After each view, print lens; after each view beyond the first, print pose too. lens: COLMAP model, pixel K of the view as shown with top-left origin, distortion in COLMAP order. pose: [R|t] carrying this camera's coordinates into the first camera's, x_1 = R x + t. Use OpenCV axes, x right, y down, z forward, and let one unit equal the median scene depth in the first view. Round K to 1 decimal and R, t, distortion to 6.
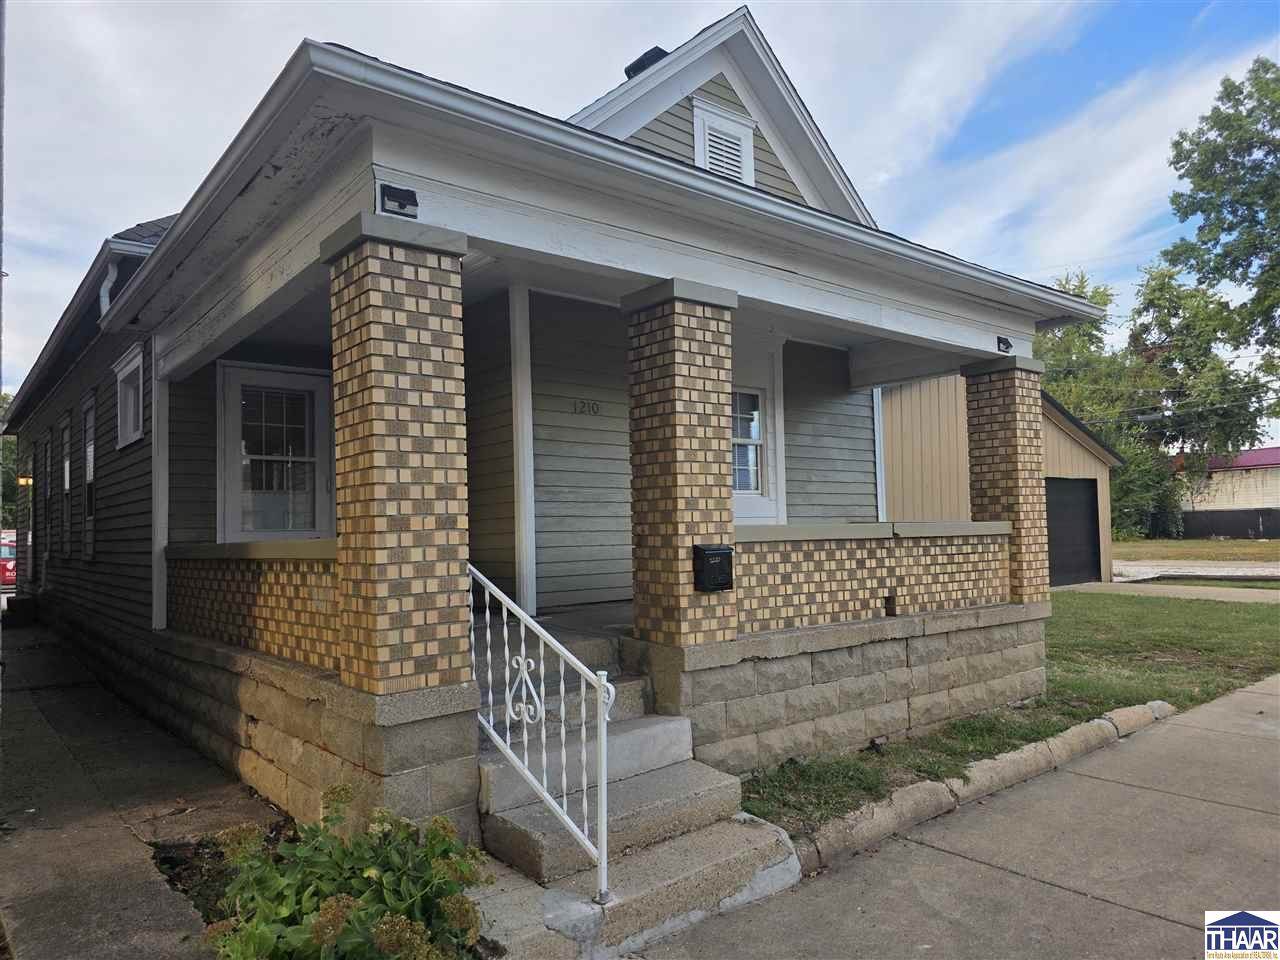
lens RADIAL K [[866.9, 0, 647.5], [0, 866.9, 490.9], [0, 0, 1]] dist [0.001293, -0.003603]
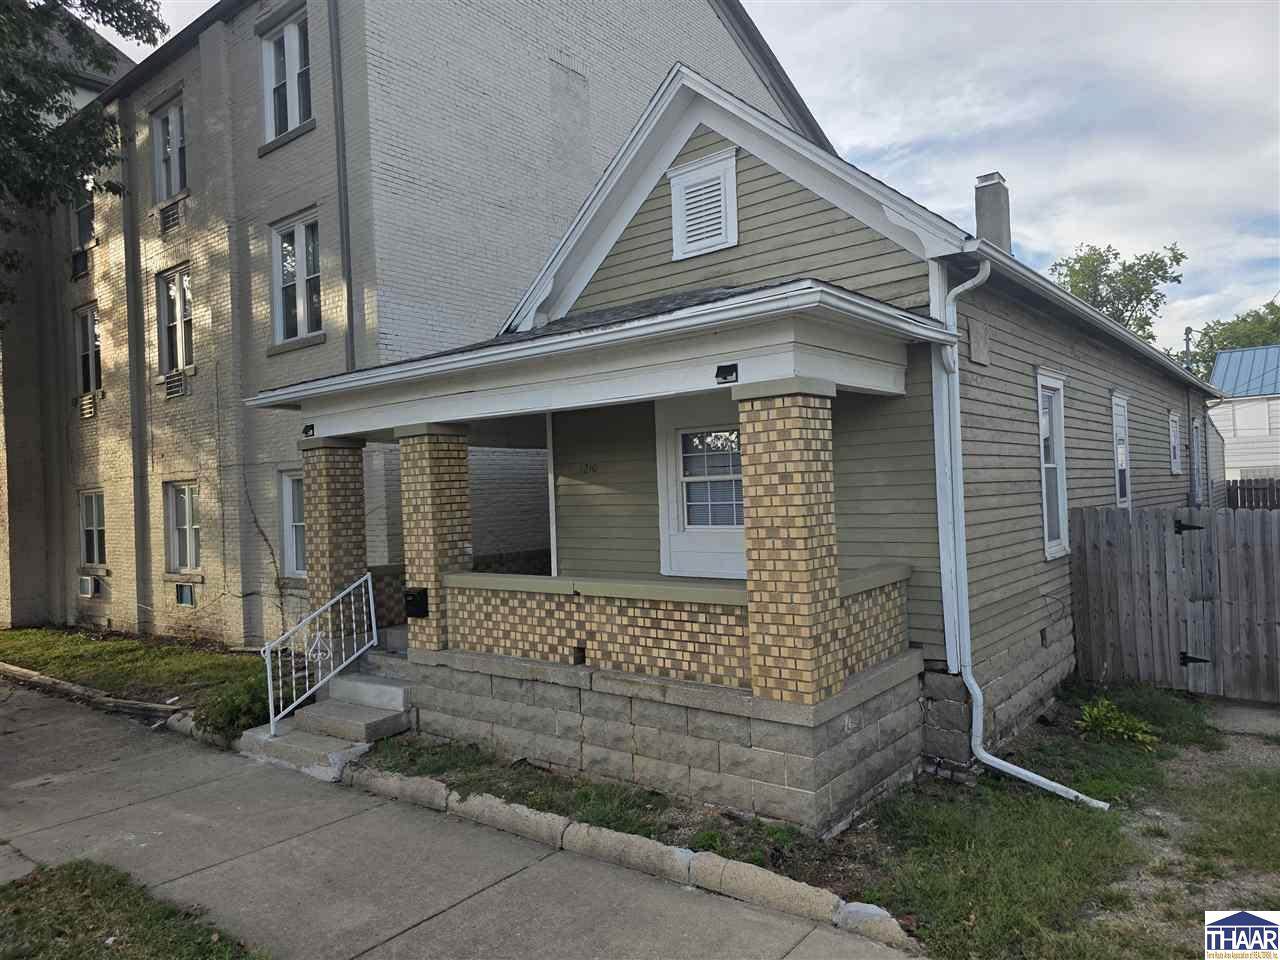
lens RADIAL K [[866.9, 0, 647.5], [0, 866.9, 477.6], [0, 0, 1]] dist [0.001293, -0.003603]
pose [[0.201512, -0.004880, -0.979474, 1.409614], [0.083043, 0.996472, 0.012120, -0.101971], [0.975959, -0.083781, 0.201206, 0.901272]]
